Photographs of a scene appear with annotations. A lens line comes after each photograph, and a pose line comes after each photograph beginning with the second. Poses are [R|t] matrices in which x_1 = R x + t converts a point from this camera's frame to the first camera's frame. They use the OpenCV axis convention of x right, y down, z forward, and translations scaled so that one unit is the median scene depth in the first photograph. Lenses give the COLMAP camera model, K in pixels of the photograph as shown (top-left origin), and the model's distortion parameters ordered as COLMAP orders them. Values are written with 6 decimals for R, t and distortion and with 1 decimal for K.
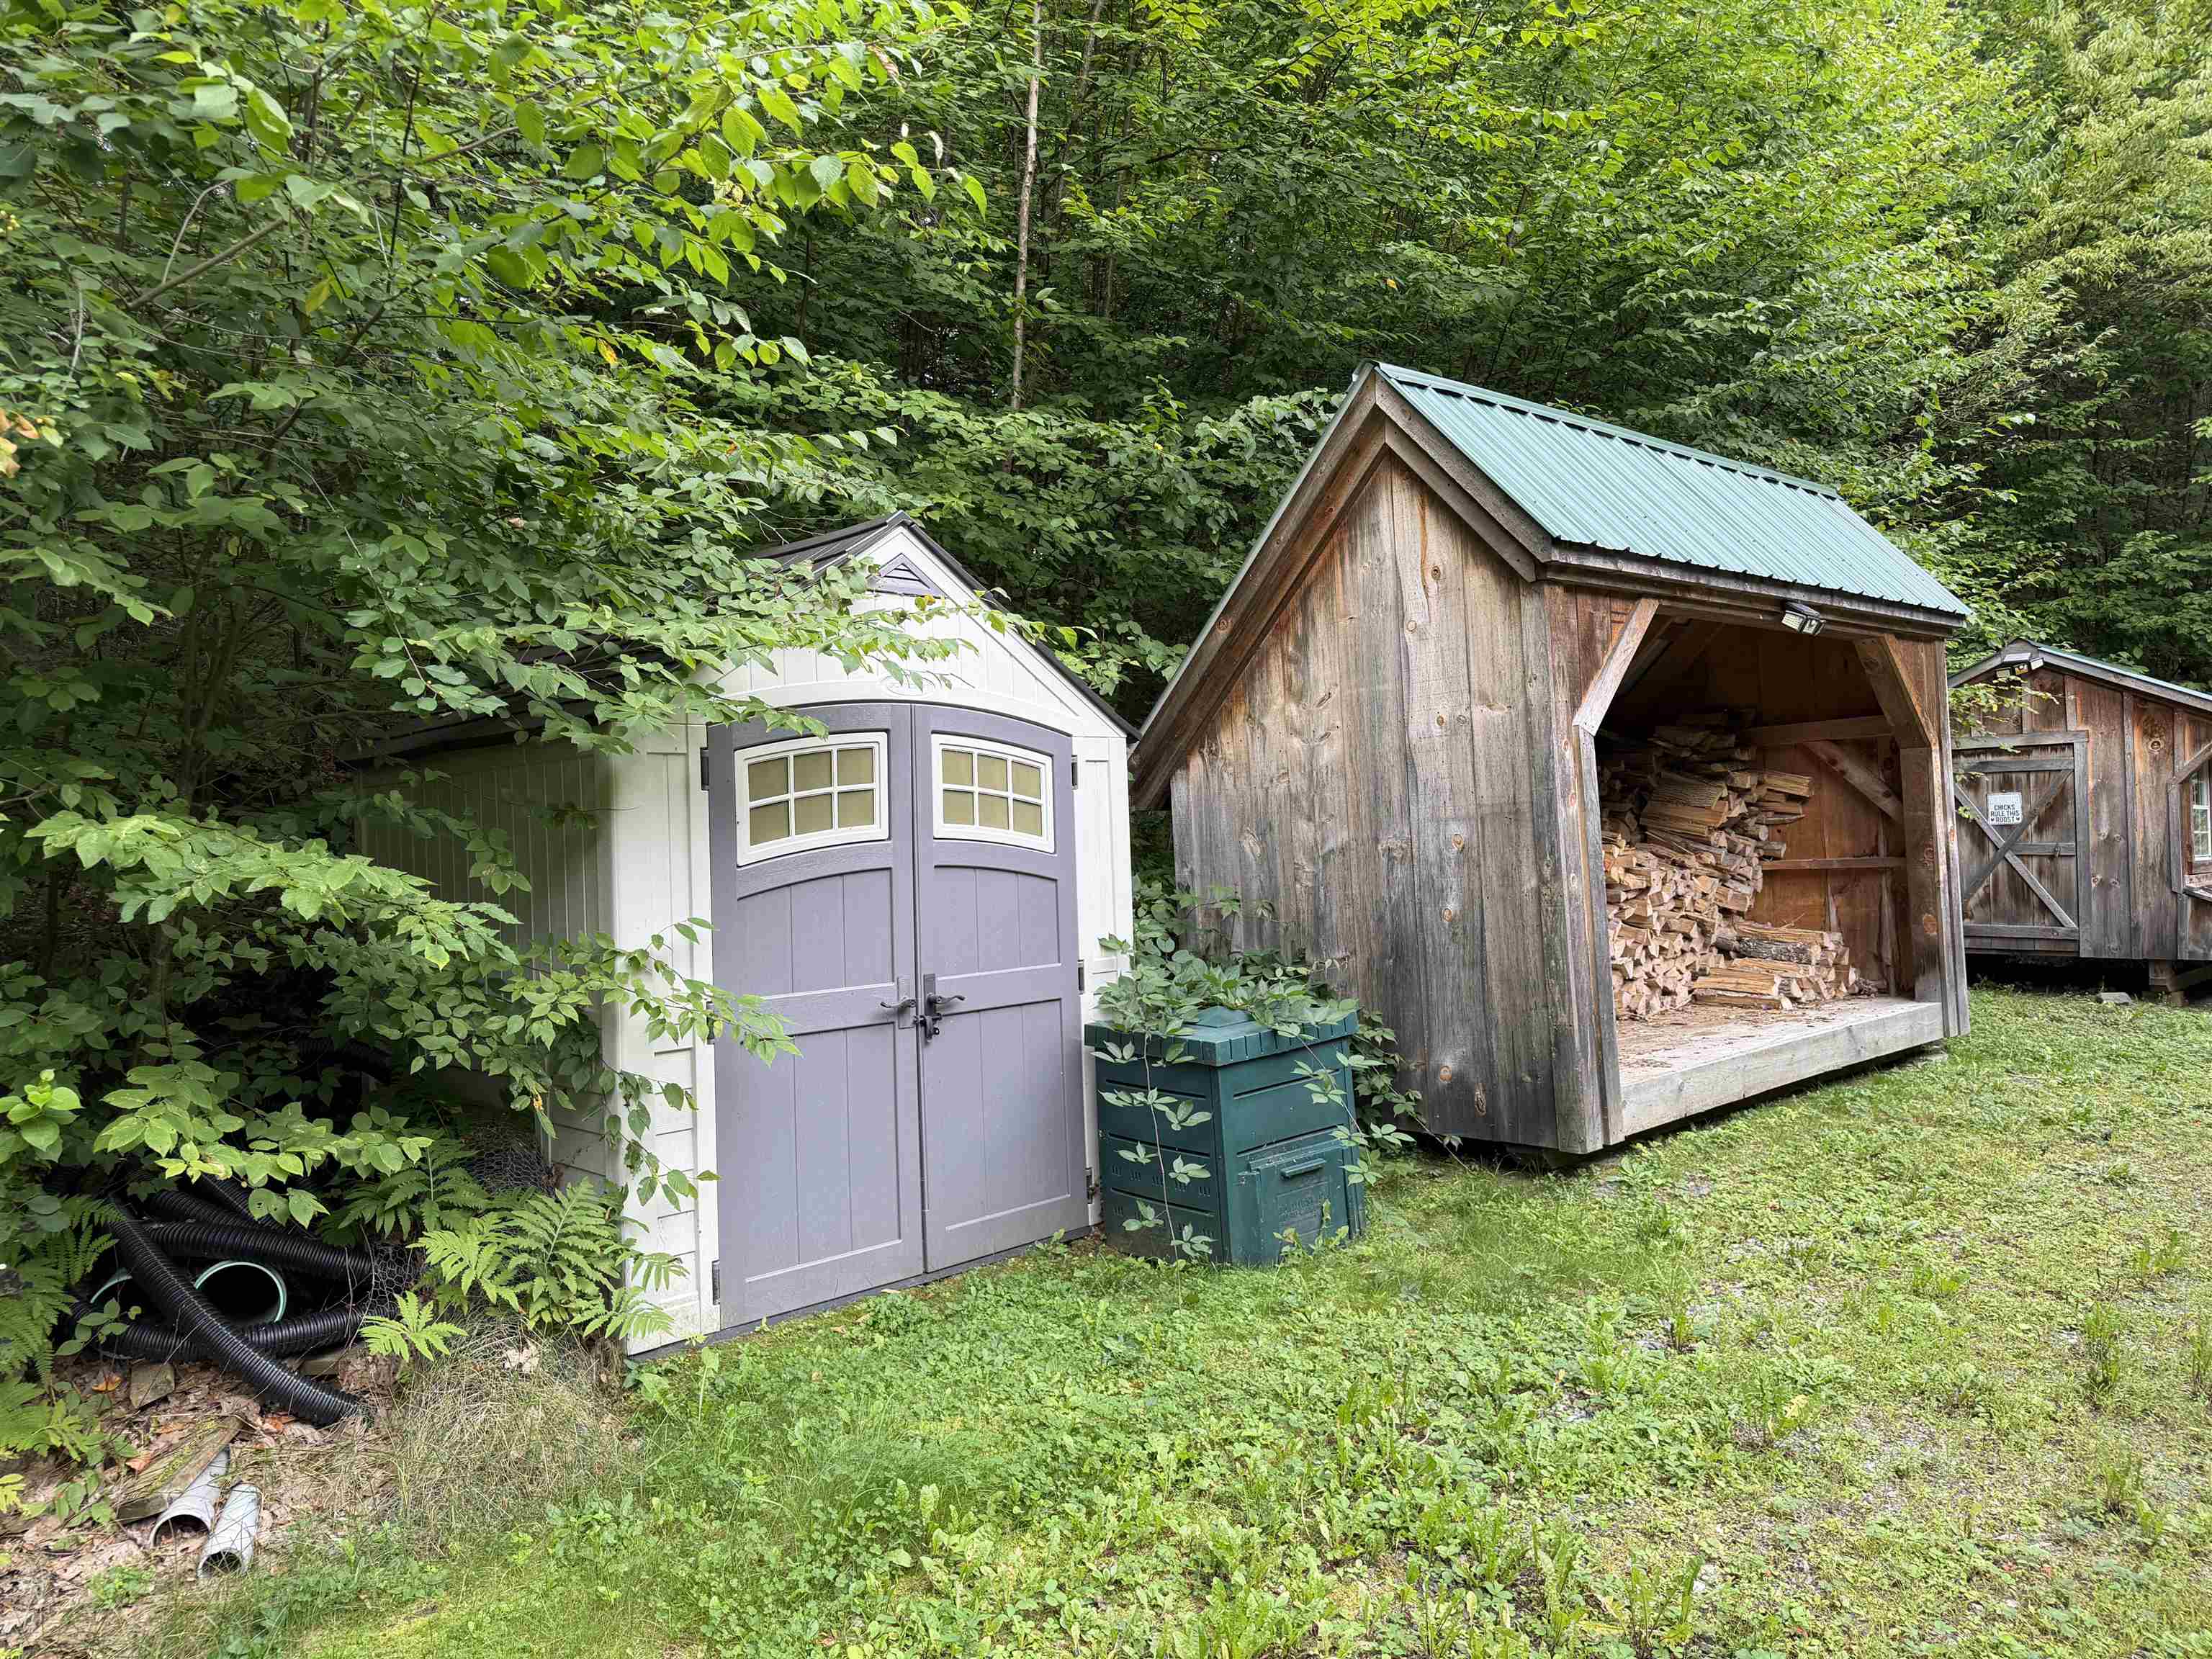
lens RADIAL K [[1563.1, 0, 1101.7], [0, 1563.1, 835.7], [0, 0, 1]] dist [0.067986, -0.082516]
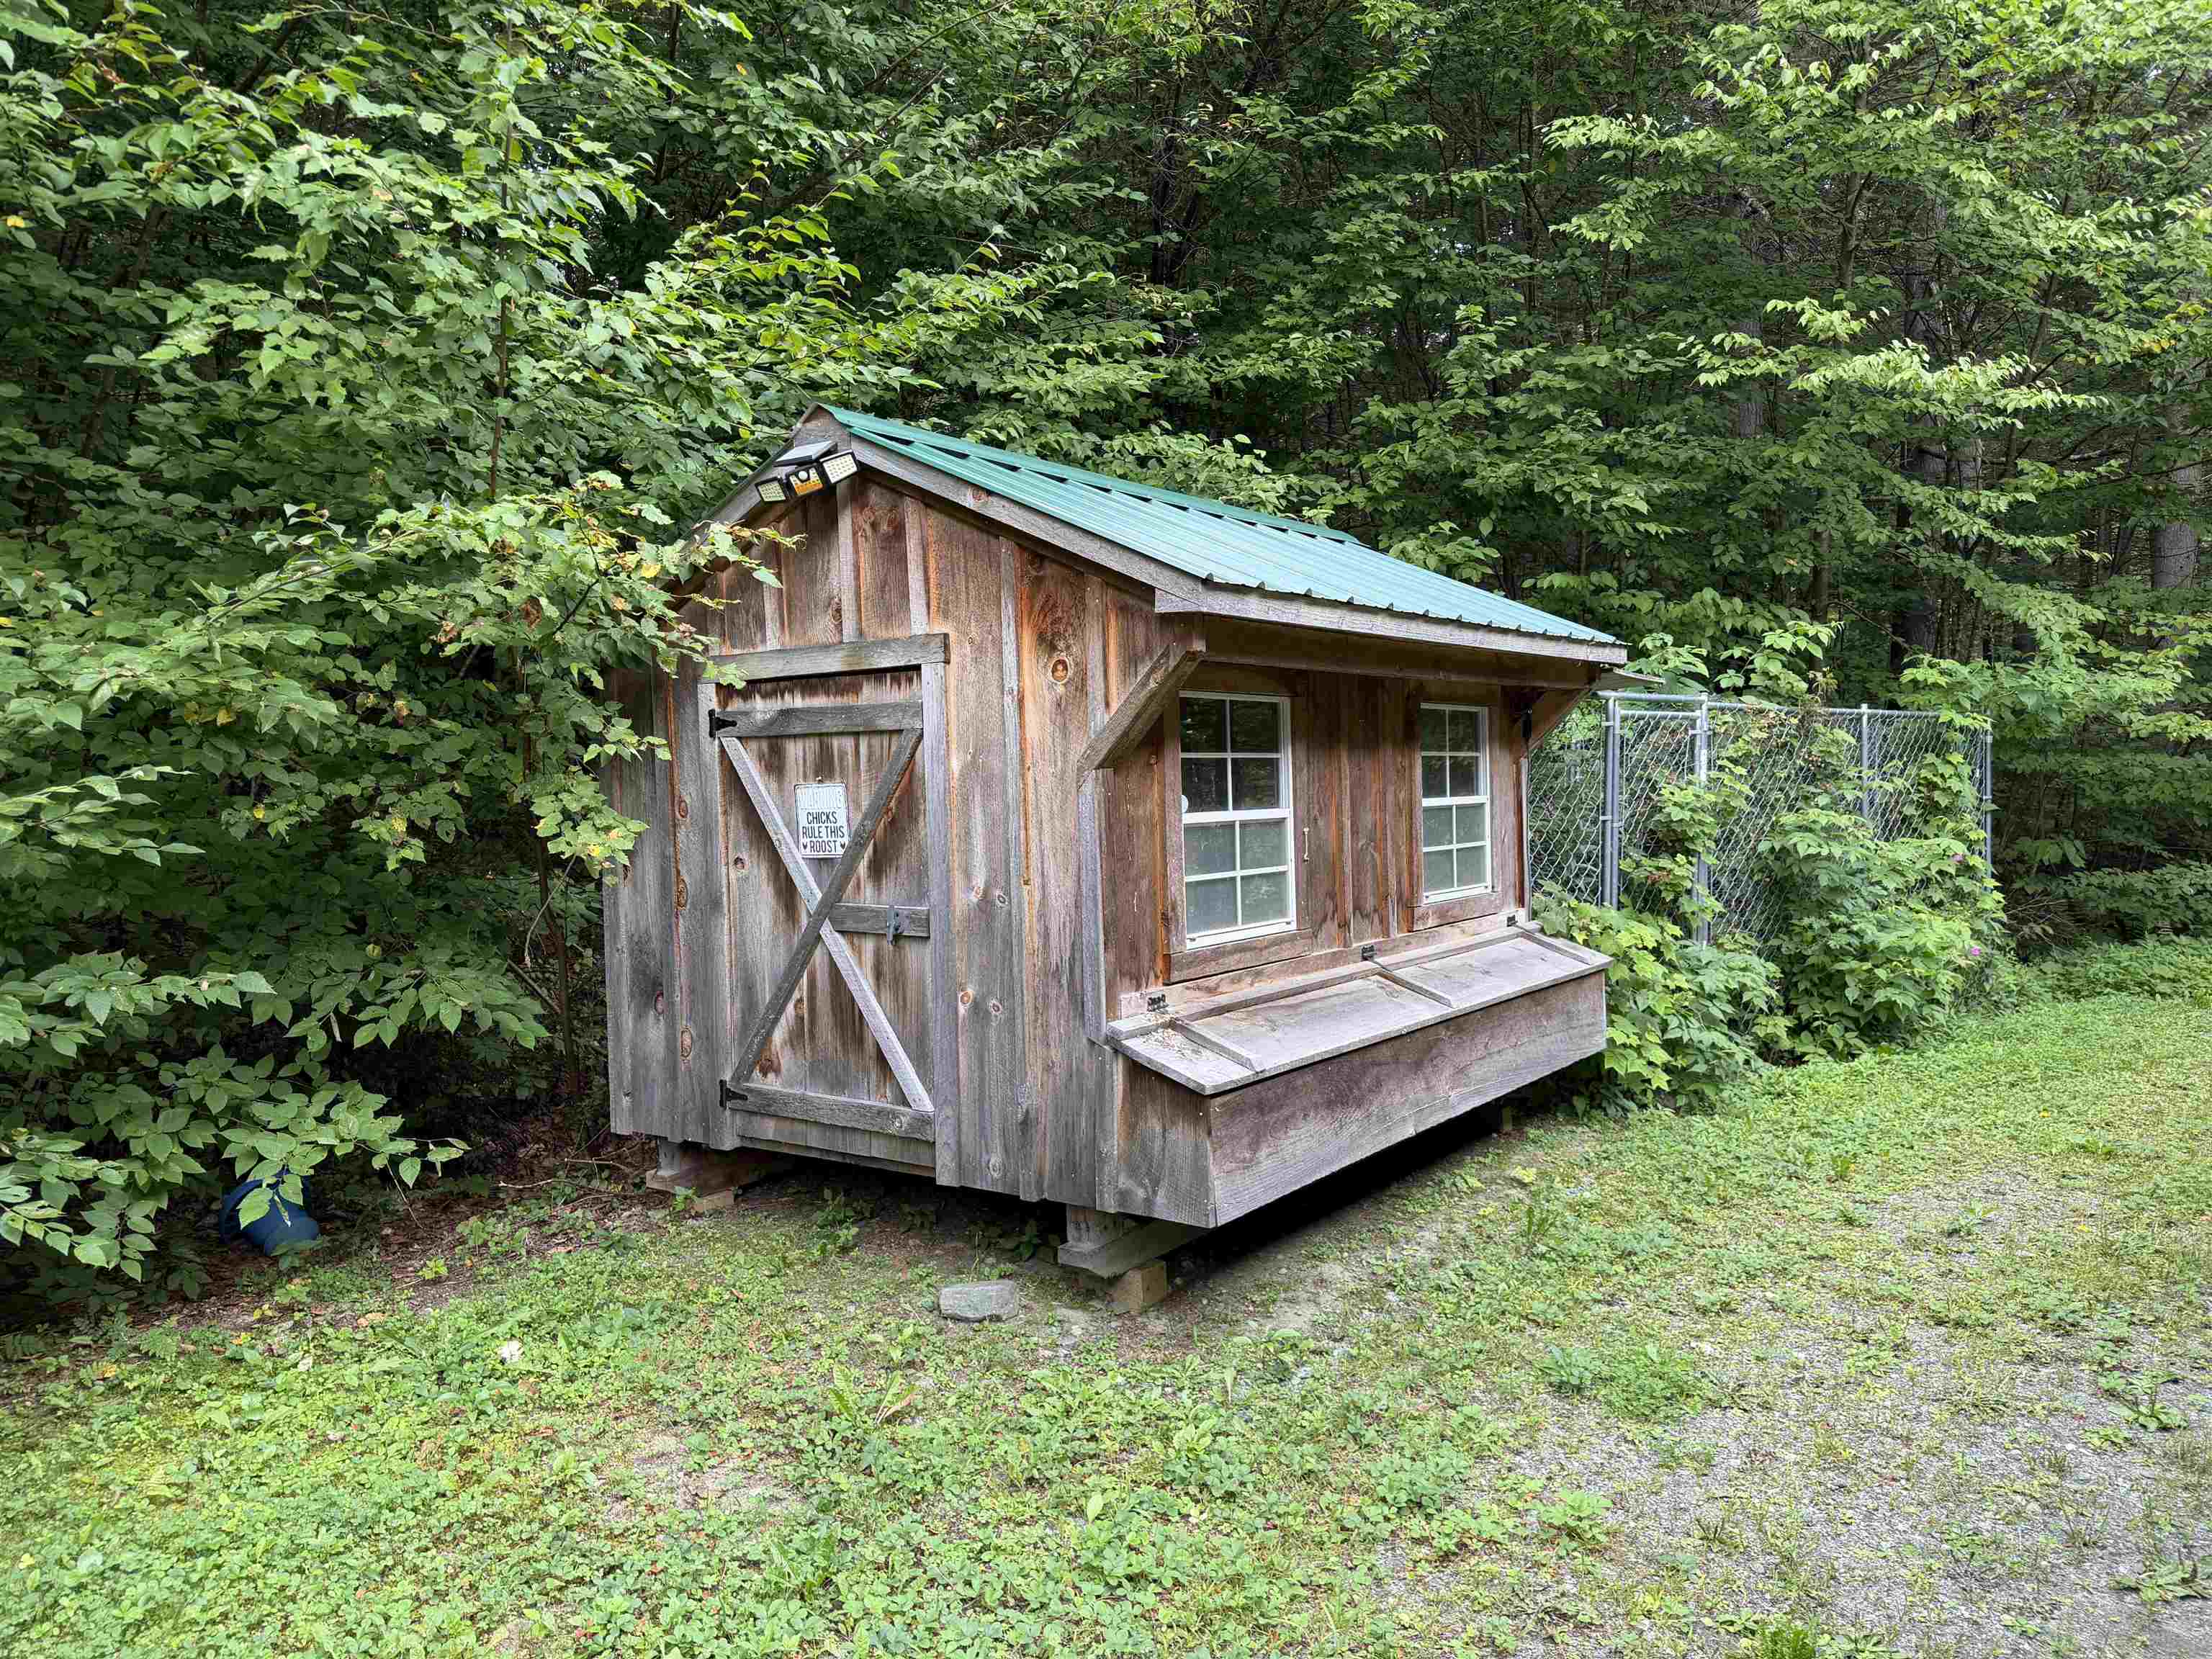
lens RADIAL K [[1563.1, 0, 1101.7], [0, 1563.1, 835.7], [0, 0, 1]] dist [0.067986, -0.082516]
pose [[0.988134, -0.017618, 0.152583, 0.588309], [0.010599, 0.998853, 0.046692, -0.032060], [-0.153231, -0.044521, 0.987187, 0.583963]]
